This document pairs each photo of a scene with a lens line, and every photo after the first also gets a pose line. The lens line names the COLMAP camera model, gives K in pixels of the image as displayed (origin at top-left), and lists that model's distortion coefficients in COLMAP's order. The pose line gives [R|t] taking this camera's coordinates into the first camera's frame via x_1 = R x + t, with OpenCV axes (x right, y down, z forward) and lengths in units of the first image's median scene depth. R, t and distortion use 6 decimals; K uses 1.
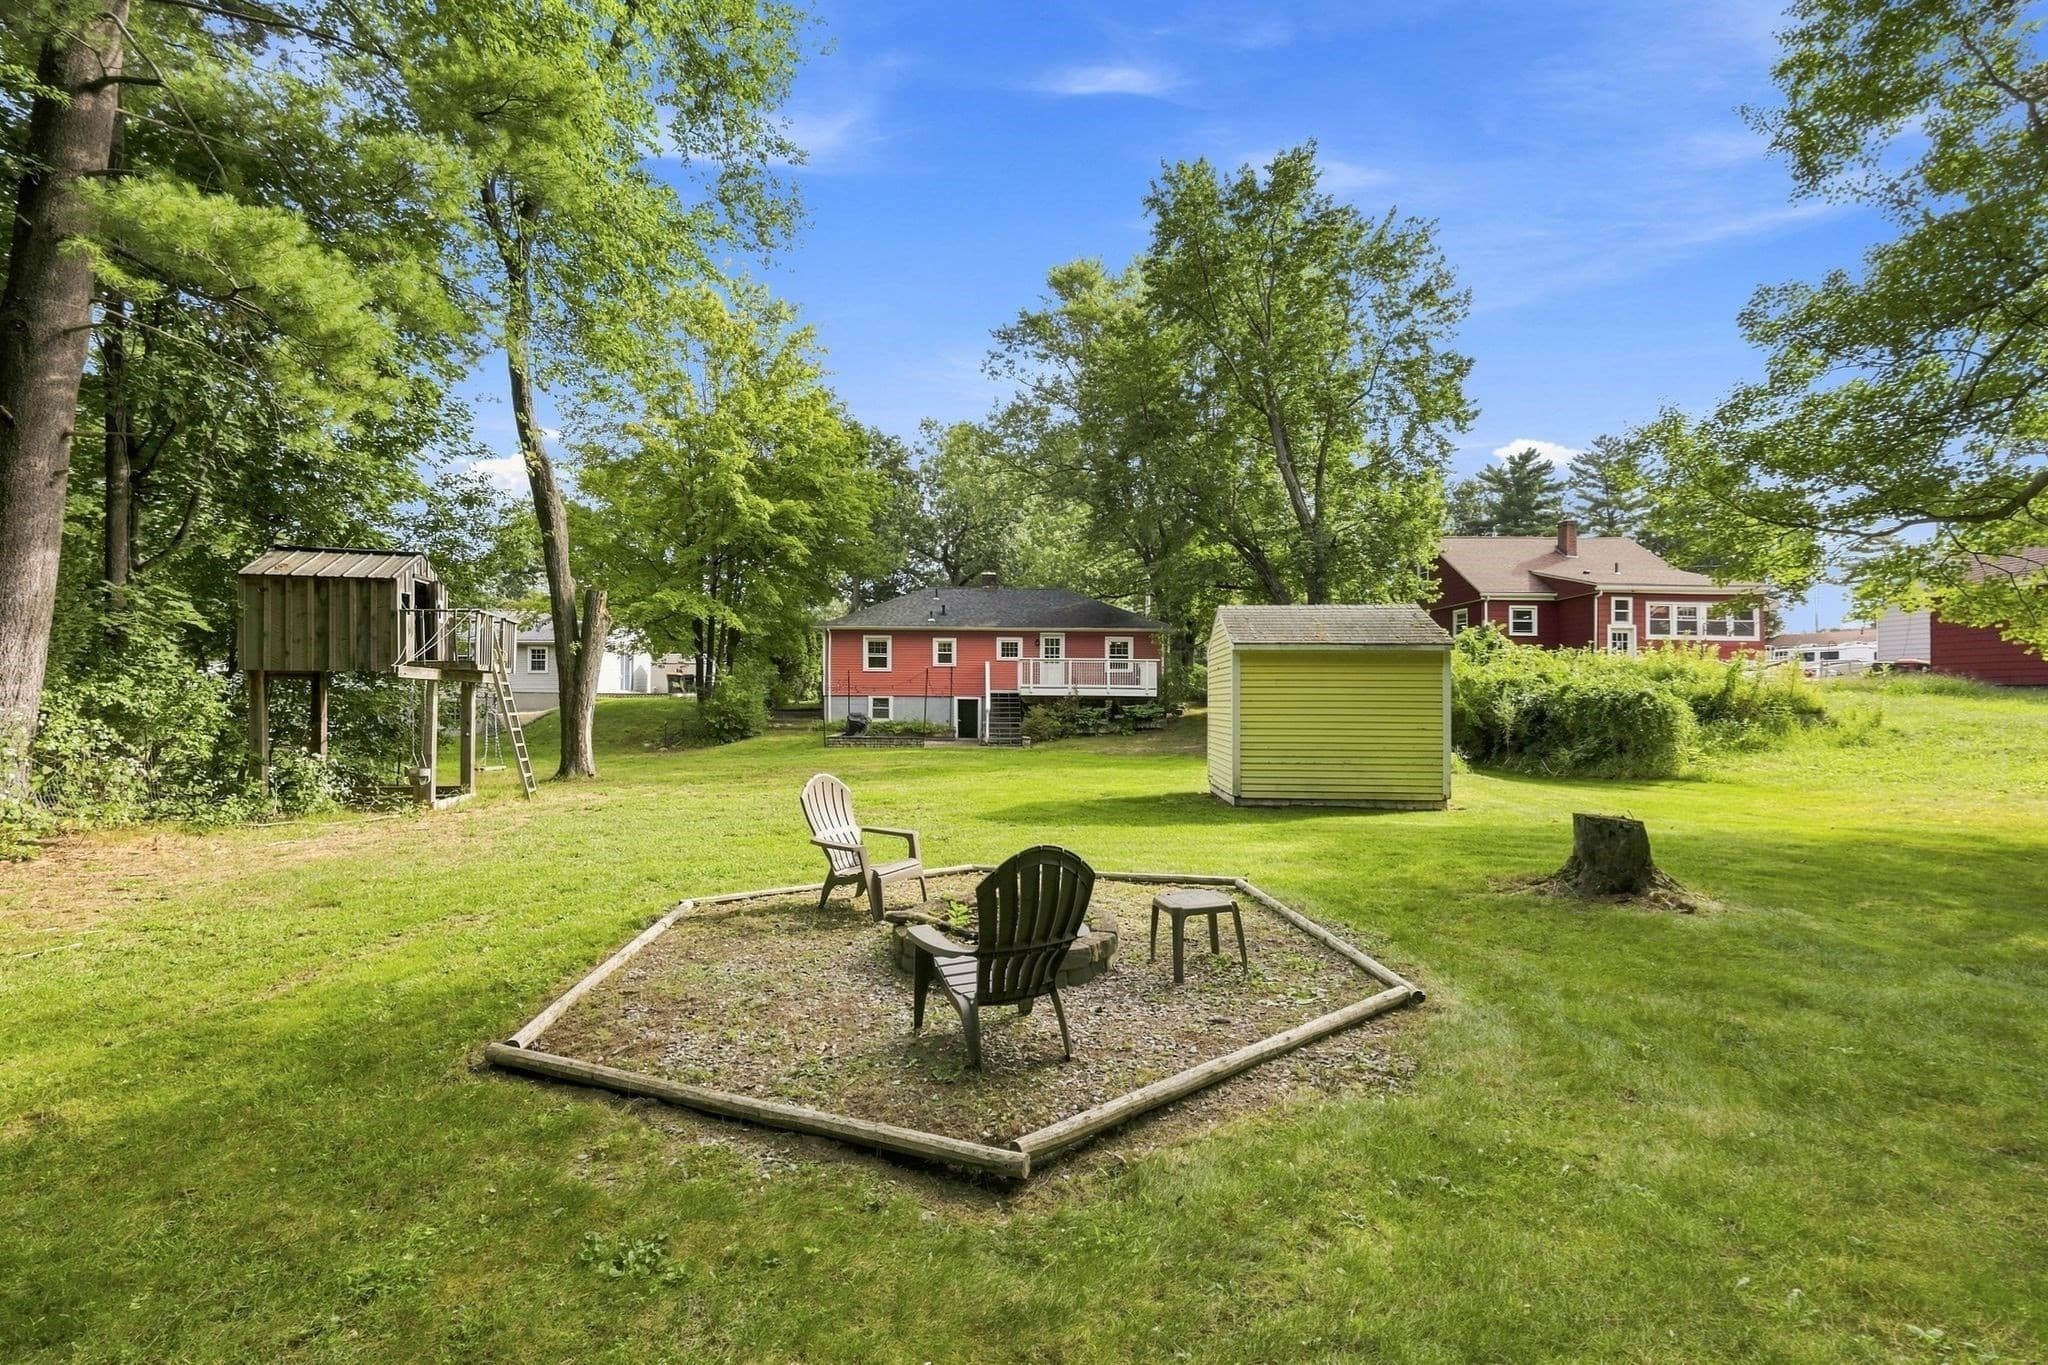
lens RADIAL K [[838.6, 0, 1025.8], [0, 838.6, 705.9], [0, 0, 1]] dist [-0.000807, -0.000060]
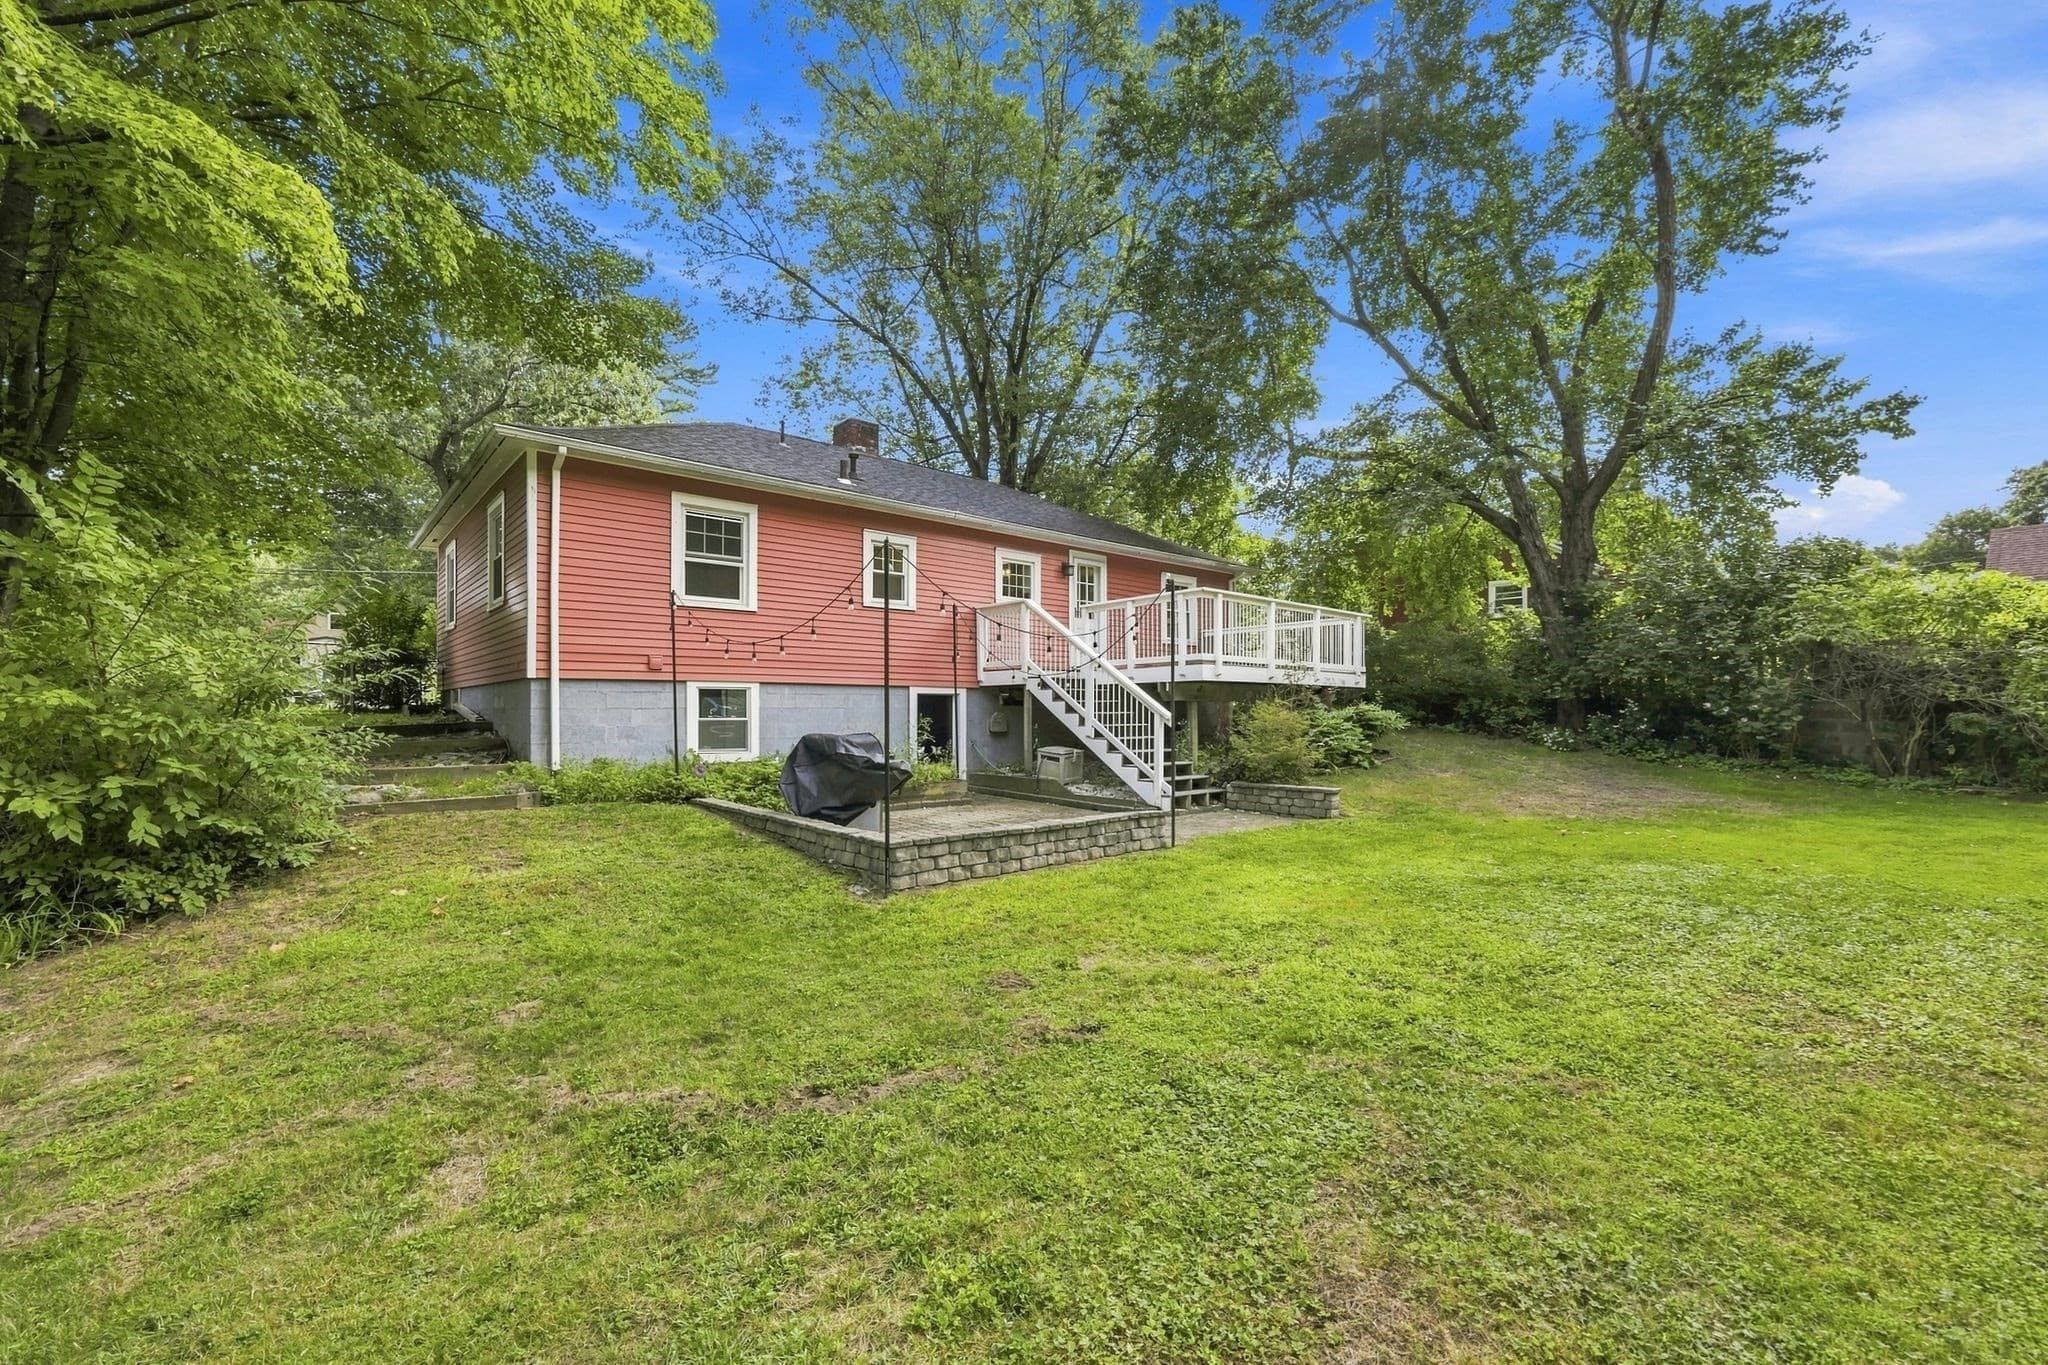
lens RADIAL K [[838.6, 0, 1025.8], [0, 838.6, 705.9], [0, 0, 1]] dist [-0.000807, -0.000060]
pose [[0.773447, -0.003785, 0.633850, -0.292382], [0.006684, 0.999975, -0.002185, -0.000815], [-0.633826, 0.005927, 0.773453, 0.664650]]
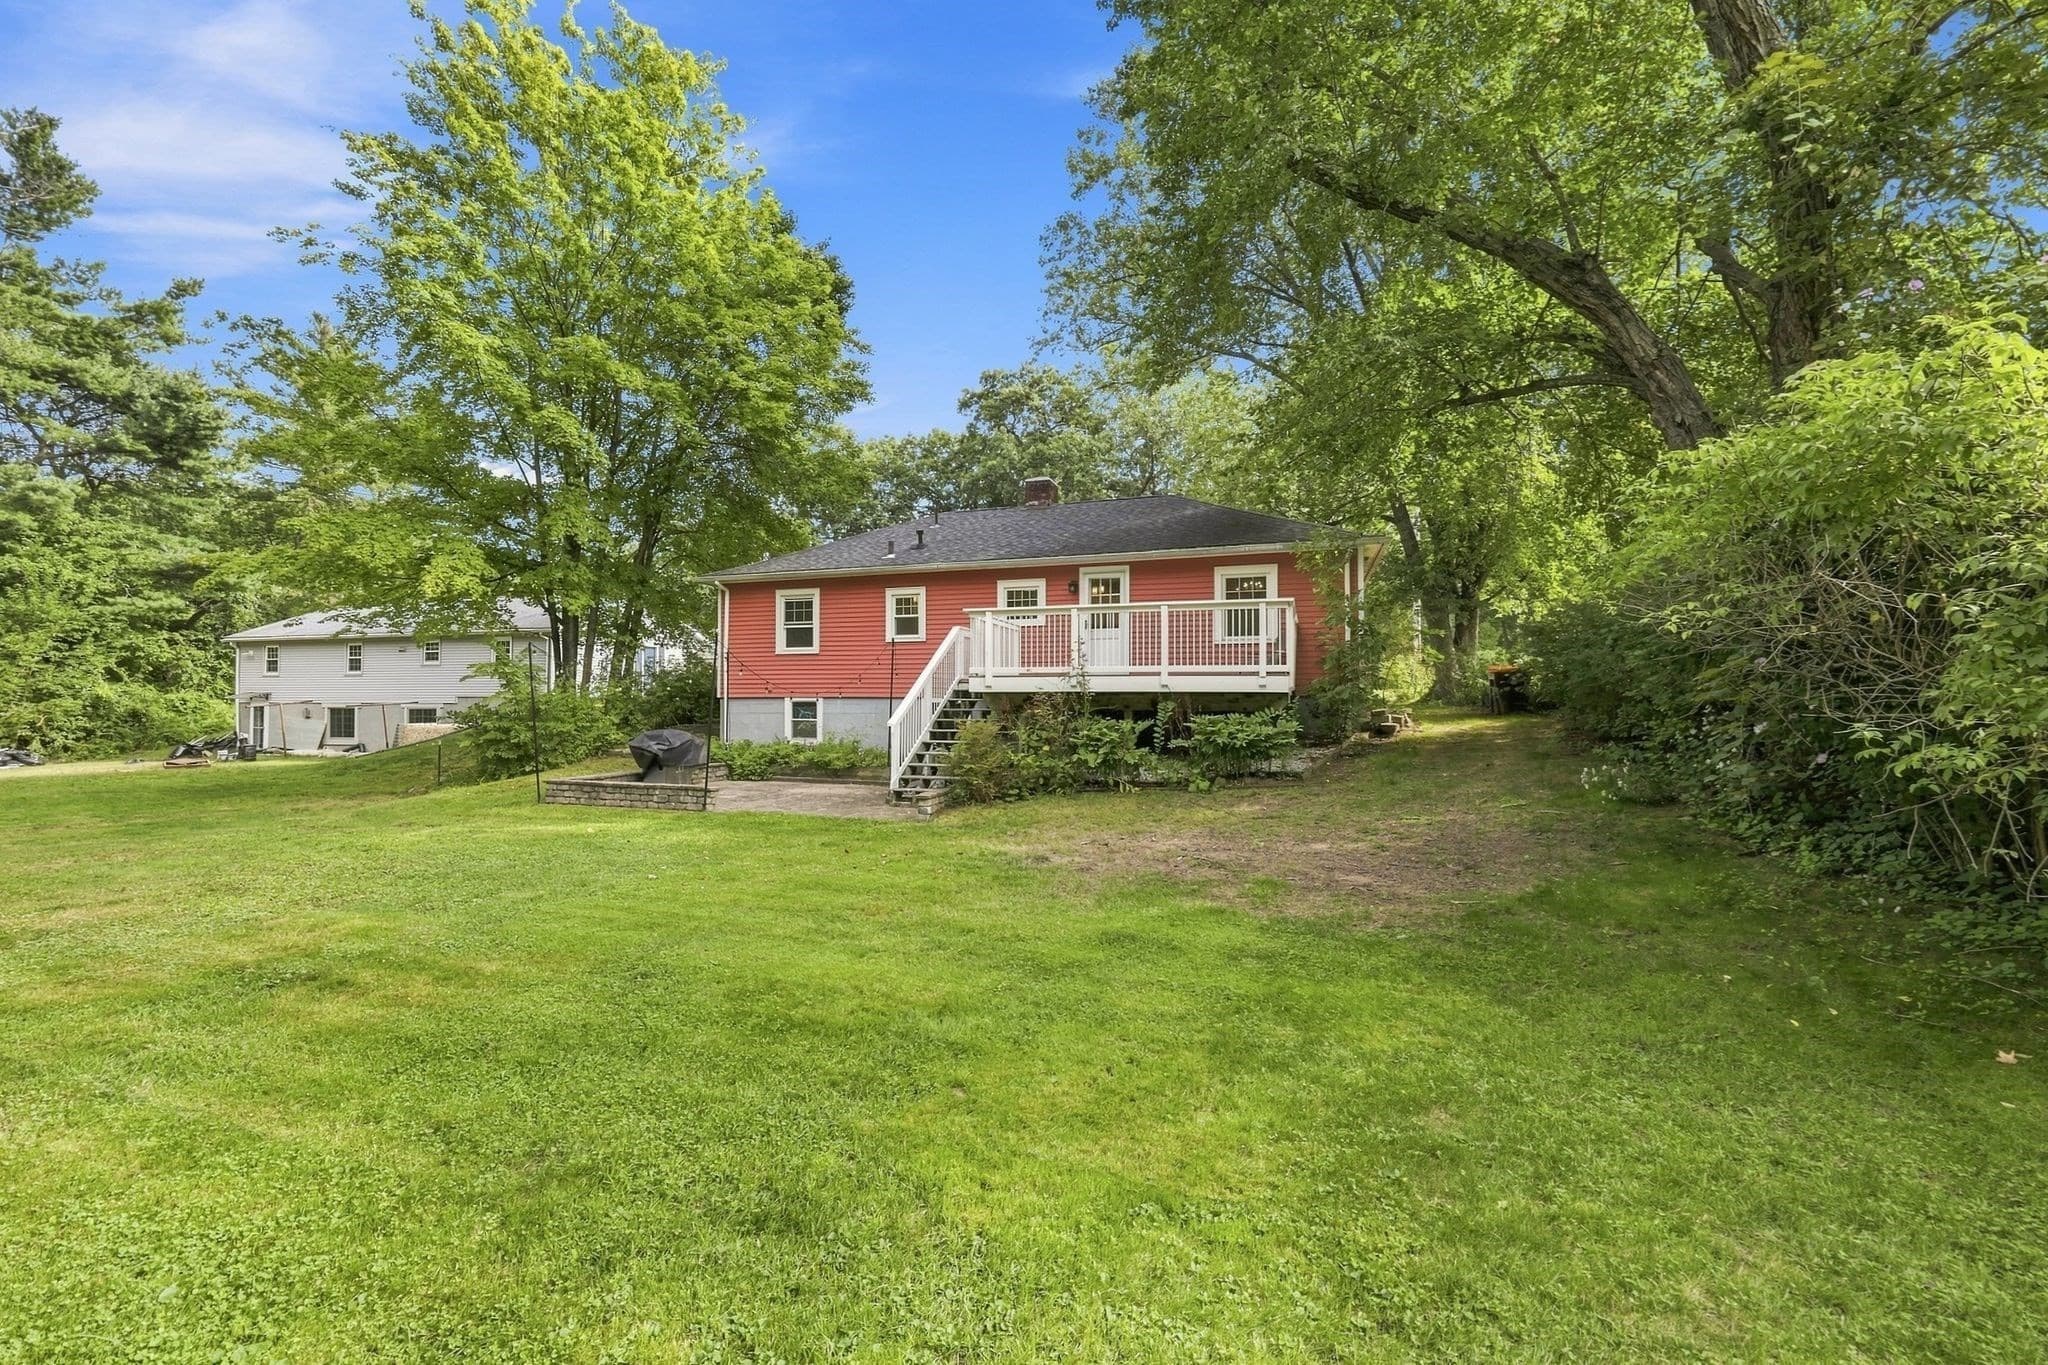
lens RADIAL K [[843.1, 0, 1020.9], [0, 843.1, 690.8], [0, 0, 1]] dist [0.001376, 0.000061]
pose [[0.934510, -0.010360, -0.355786, 0.161560], [0.001753, 0.999698, -0.024505, -0.002493], [0.355932, 0.022276, 0.934246, 0.527707]]
